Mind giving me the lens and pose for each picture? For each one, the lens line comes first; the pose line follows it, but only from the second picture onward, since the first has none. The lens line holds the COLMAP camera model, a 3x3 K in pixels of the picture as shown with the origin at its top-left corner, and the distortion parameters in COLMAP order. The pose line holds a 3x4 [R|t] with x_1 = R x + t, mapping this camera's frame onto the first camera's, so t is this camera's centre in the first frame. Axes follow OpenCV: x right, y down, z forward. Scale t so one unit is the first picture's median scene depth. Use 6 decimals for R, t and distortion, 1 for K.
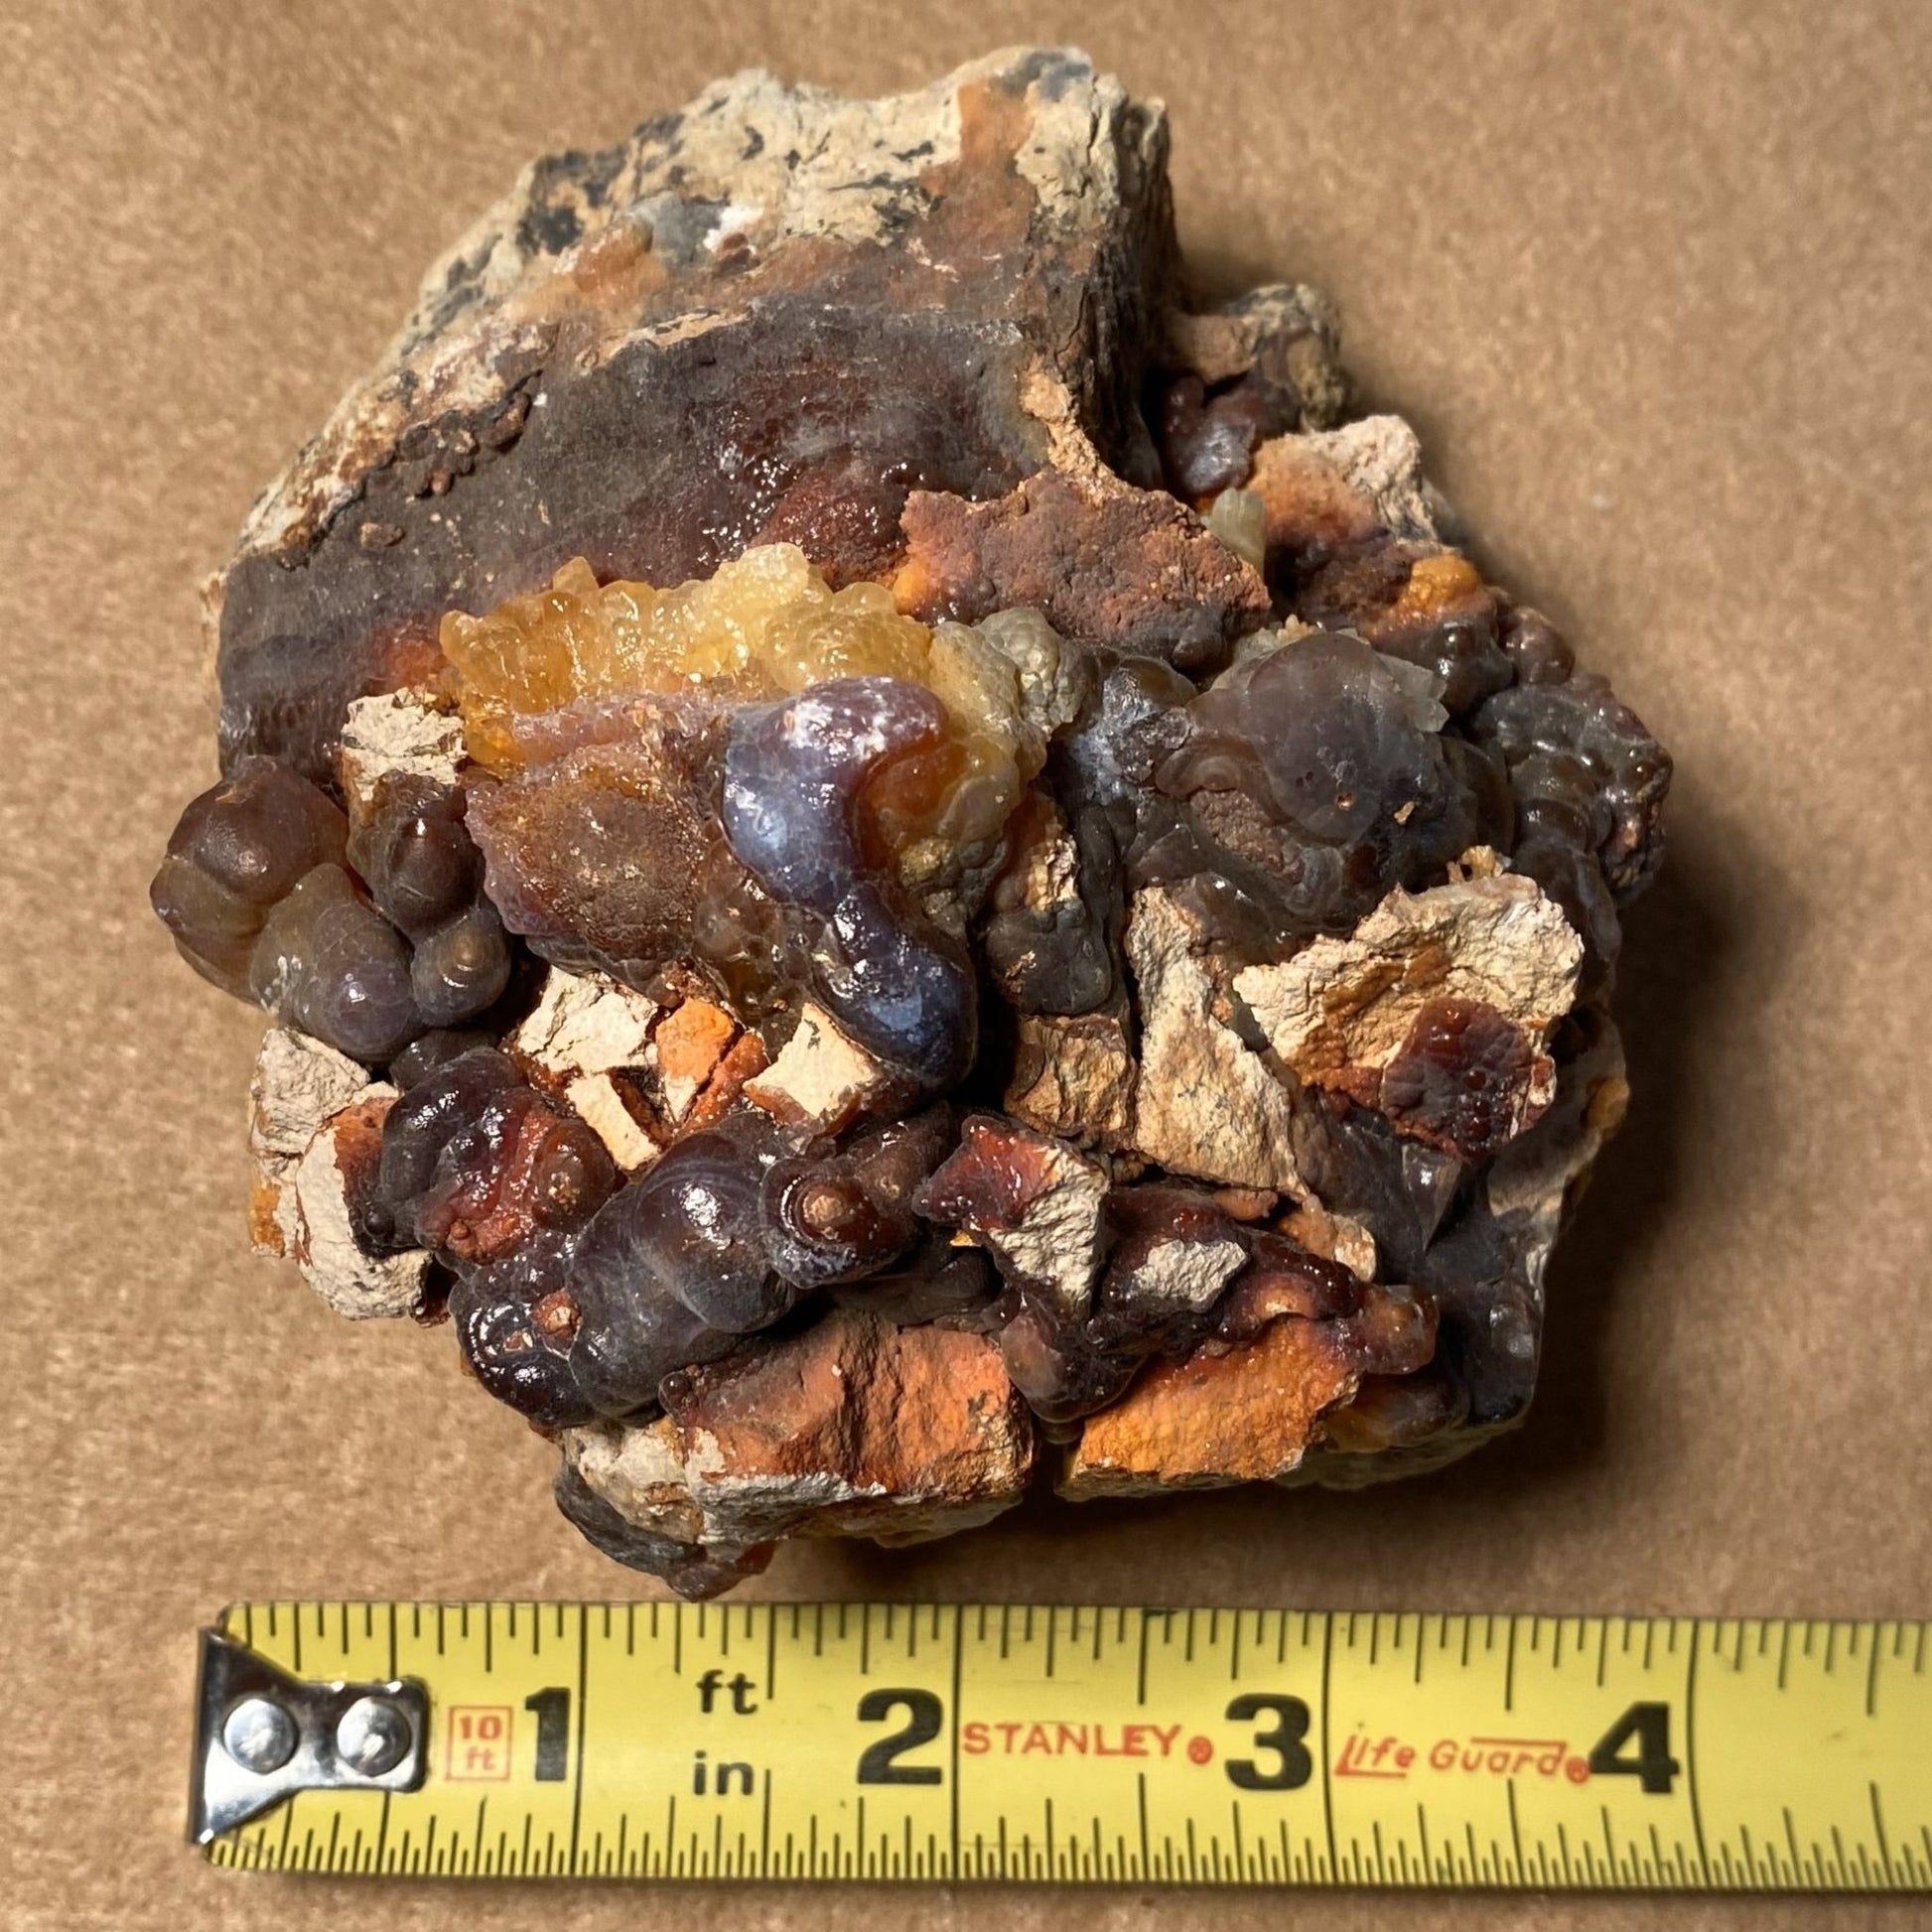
lens RADIAL K [[3090.8, 0, 966.1], [0, 3090.8, 1003.0], [0, 0, 1]] dist [0.080654, 0.045611]
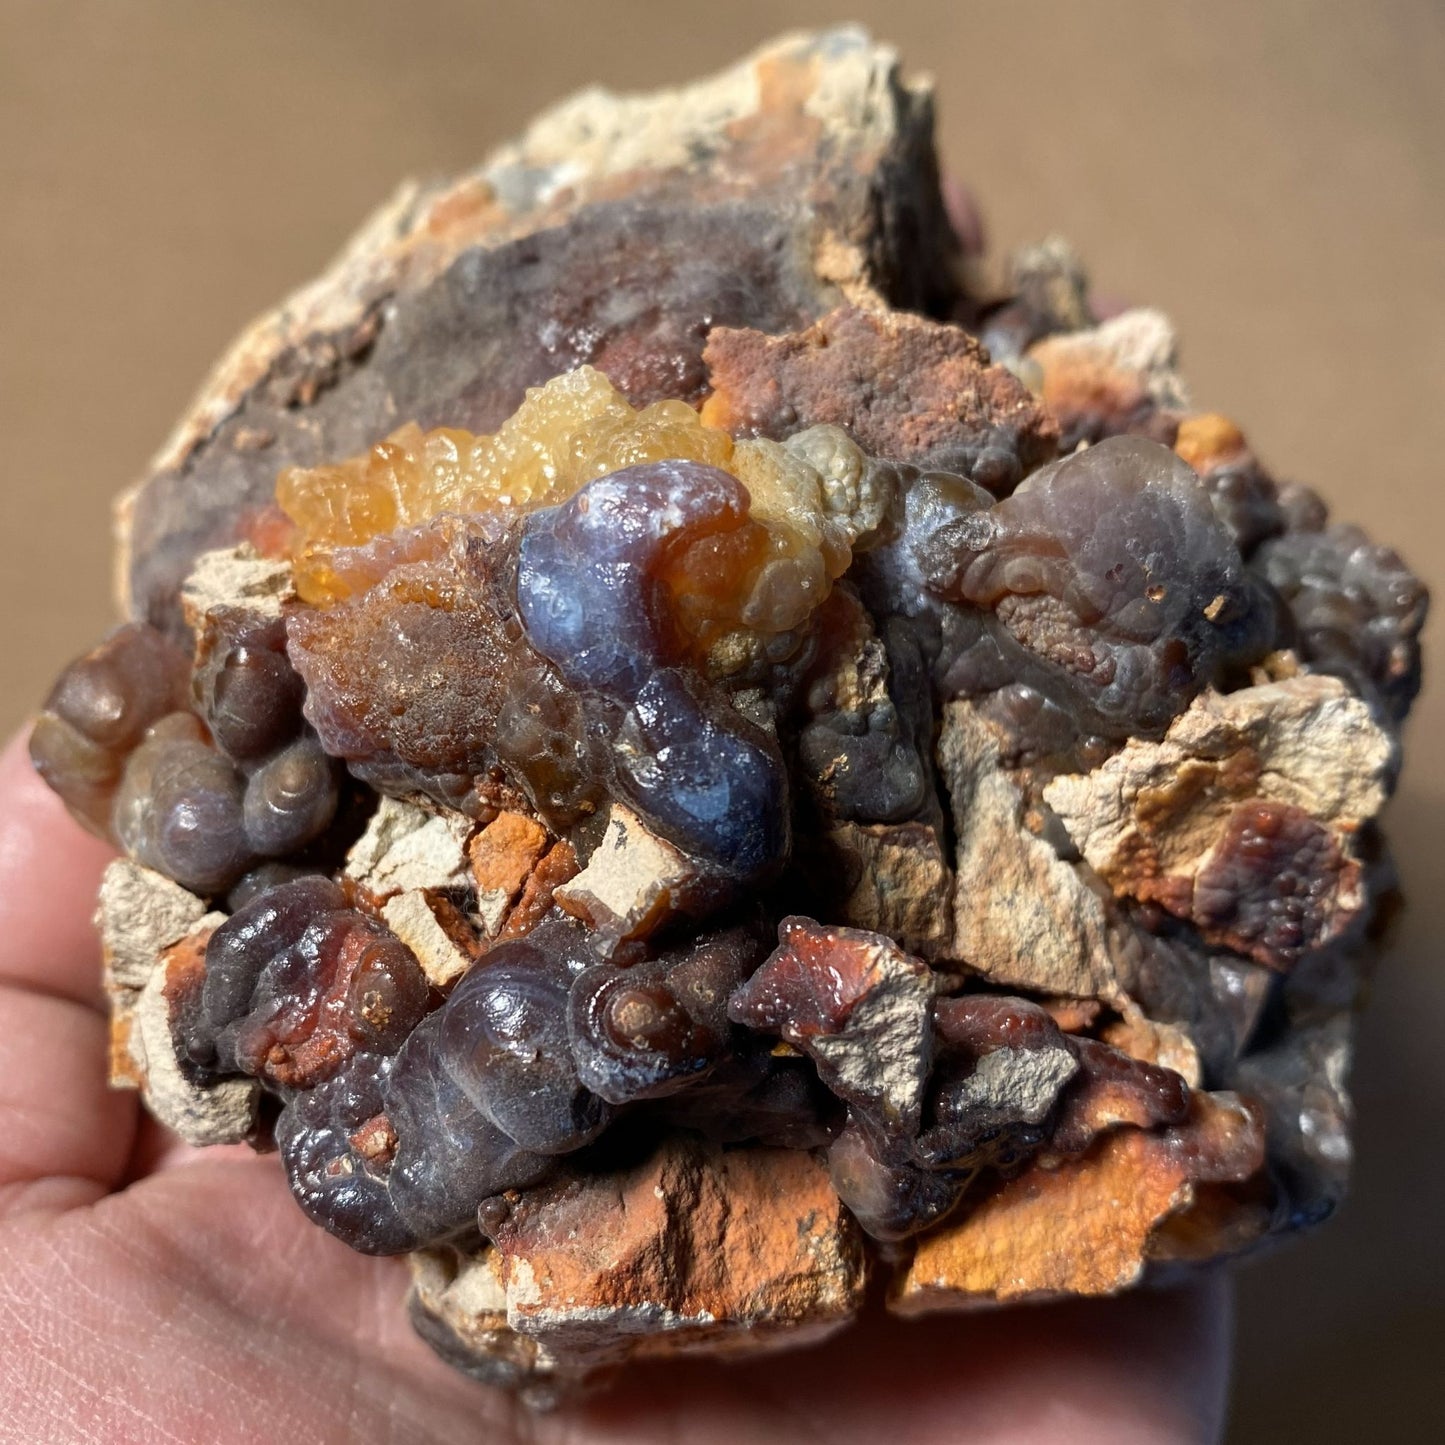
lens RADIAL K [[1706.7, 0, 706.2], [0, 1706.7, 747.3], [0, 0, 1]] dist [0.183683, -1.016793]
pose [[0.997809, -0.034446, -0.056490, 0.007887], [0.026944, 0.991335, -0.128563, 0.049949], [0.060429, 0.126759, 0.990091, 0.446155]]
